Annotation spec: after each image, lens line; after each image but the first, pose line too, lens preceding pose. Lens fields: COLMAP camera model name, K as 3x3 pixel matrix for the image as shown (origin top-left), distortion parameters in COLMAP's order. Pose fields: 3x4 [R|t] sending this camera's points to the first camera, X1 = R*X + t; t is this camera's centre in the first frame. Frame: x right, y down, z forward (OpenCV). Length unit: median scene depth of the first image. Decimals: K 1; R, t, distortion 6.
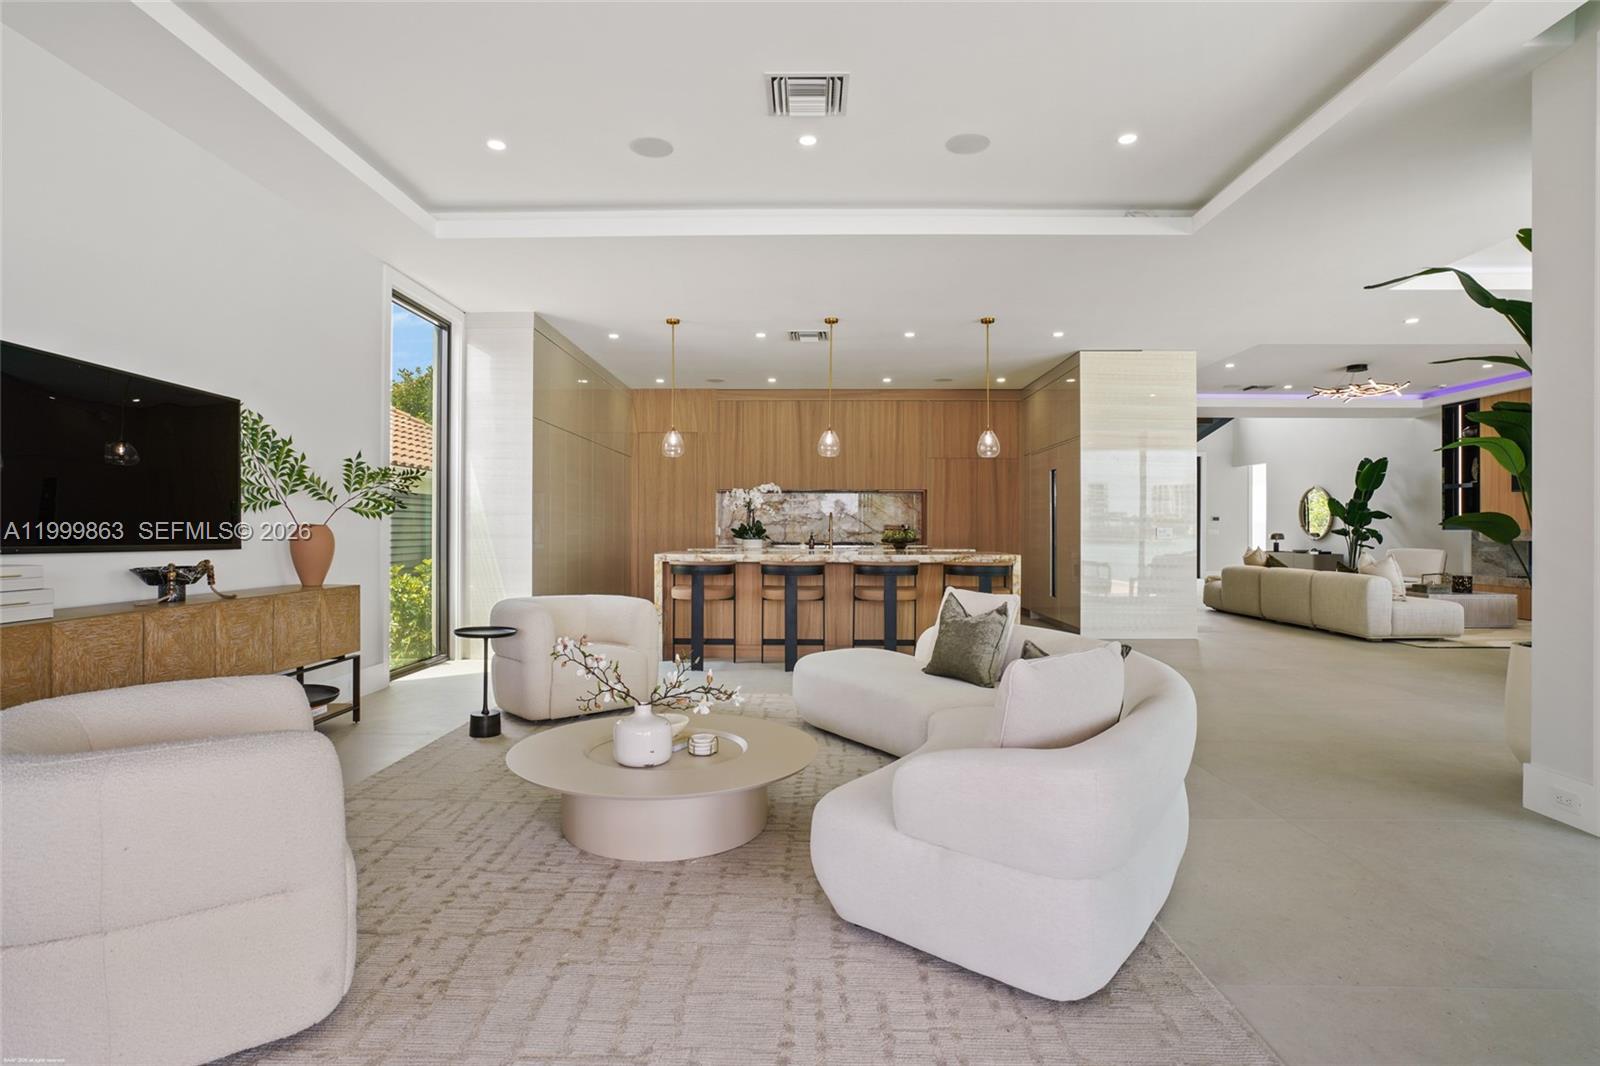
lens RADIAL K [[830.5, 0, 800.6], [0, 830.5, 527.1], [0, 0, 1]] dist [-0.052340, -0.000048]
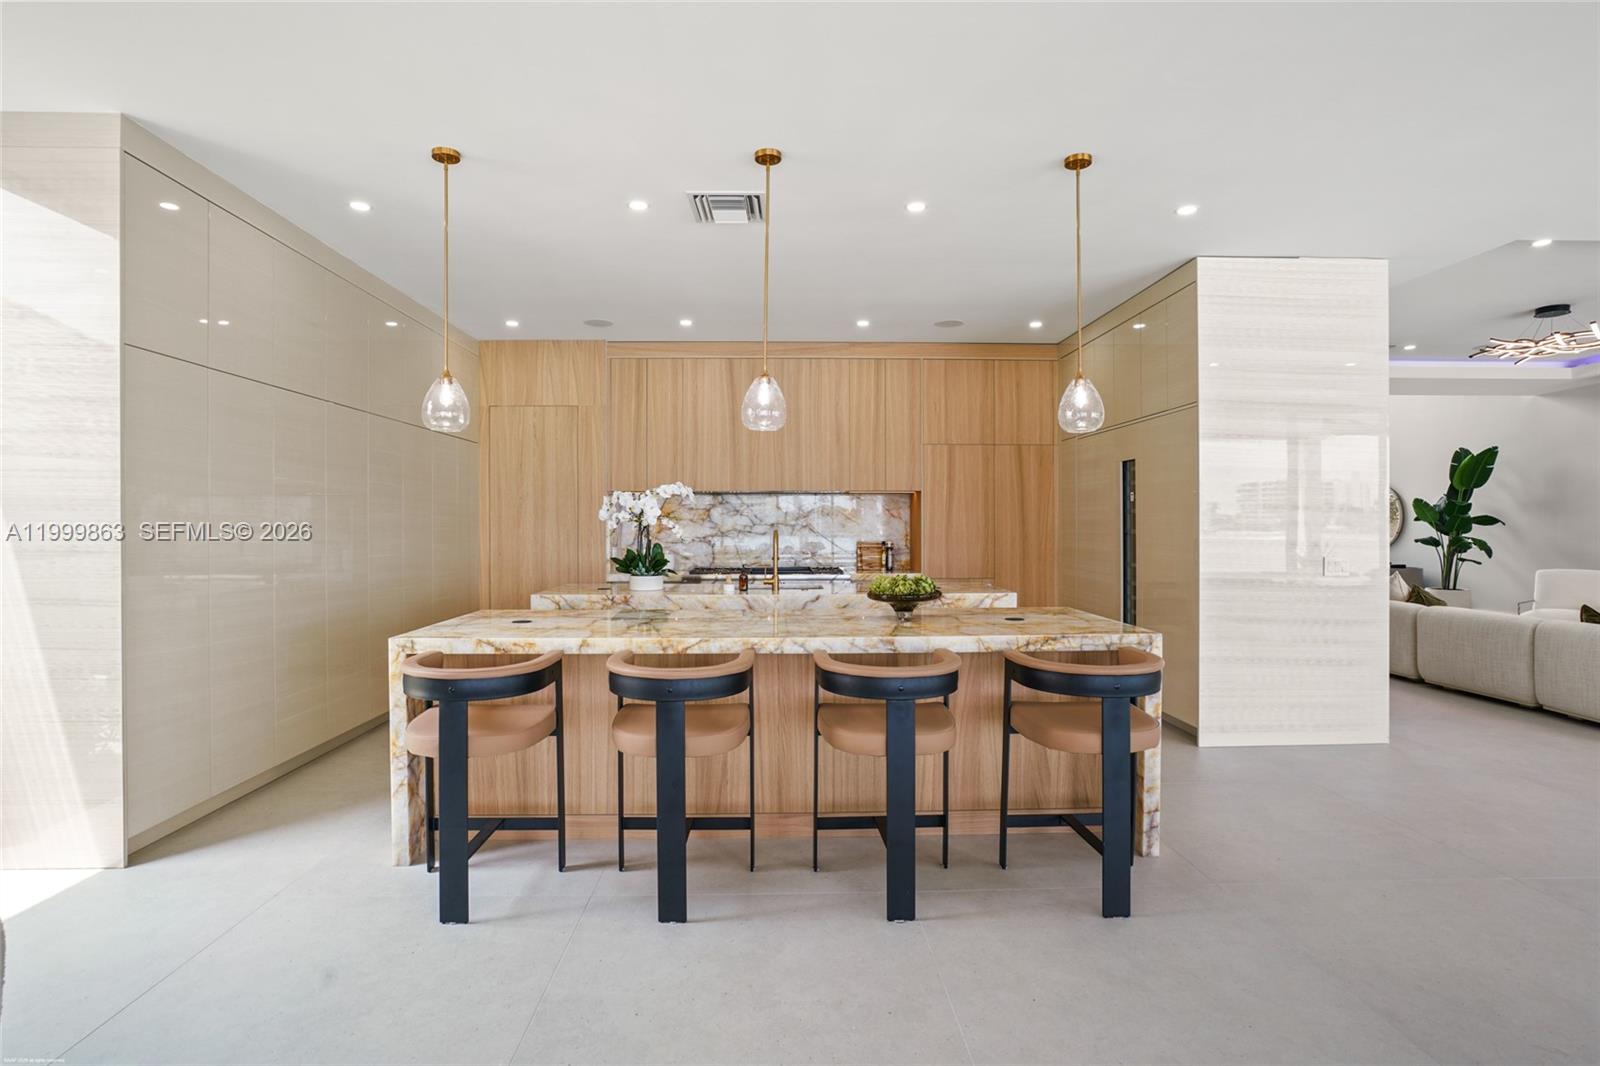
lens RADIAL K [[807.7, 0, 795.8], [0, 807.7, 518.1], [0, 0, 1]] dist [-0.053092, 0.000411]
pose [[0.999002, -0.003948, 0.044486, 0.023160], [0.004124, 0.999984, -0.003857, -0.022454], [-0.044470, 0.004037, 0.999003, 0.380095]]
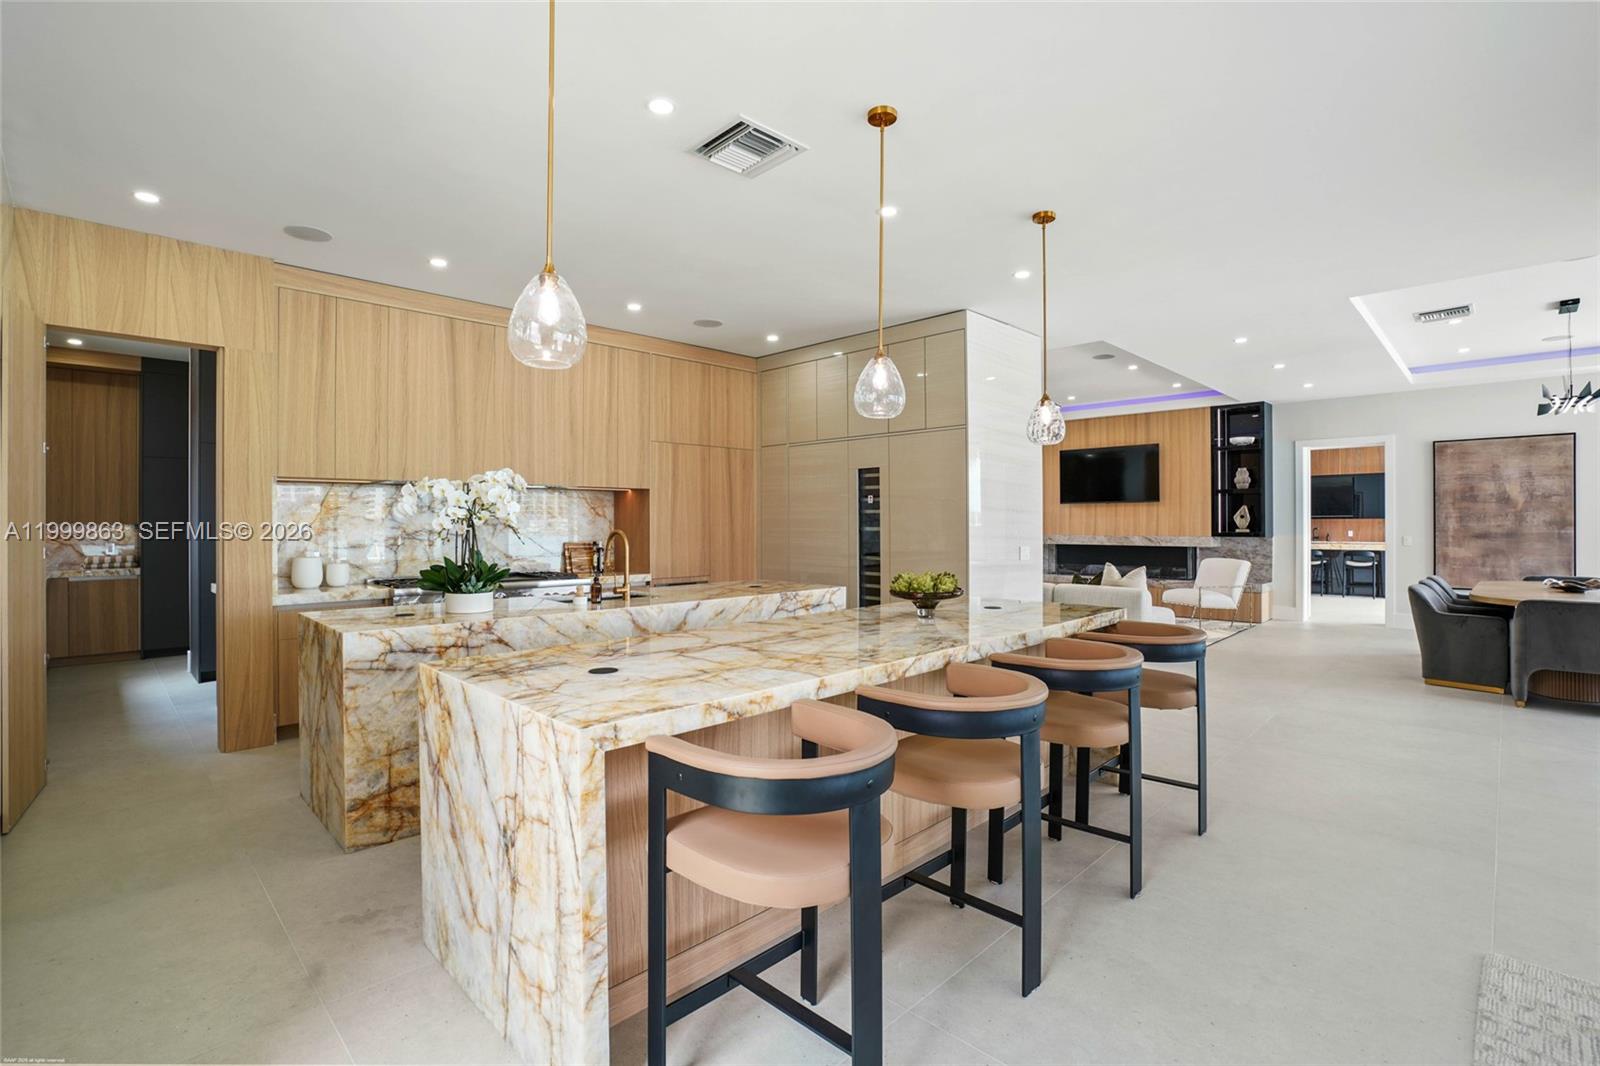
lens RADIAL K [[741.4, 0, 796.7], [0, 741.4, 517.9], [0, 0, 1]] dist [-0.060114, 0.021402]
pose [[0.698933, -0.000172, 0.715188, -0.202958], [0.002296, 0.999995, -0.002004, -0.022456], [-0.715184, 0.003042, 0.698930, 0.554822]]
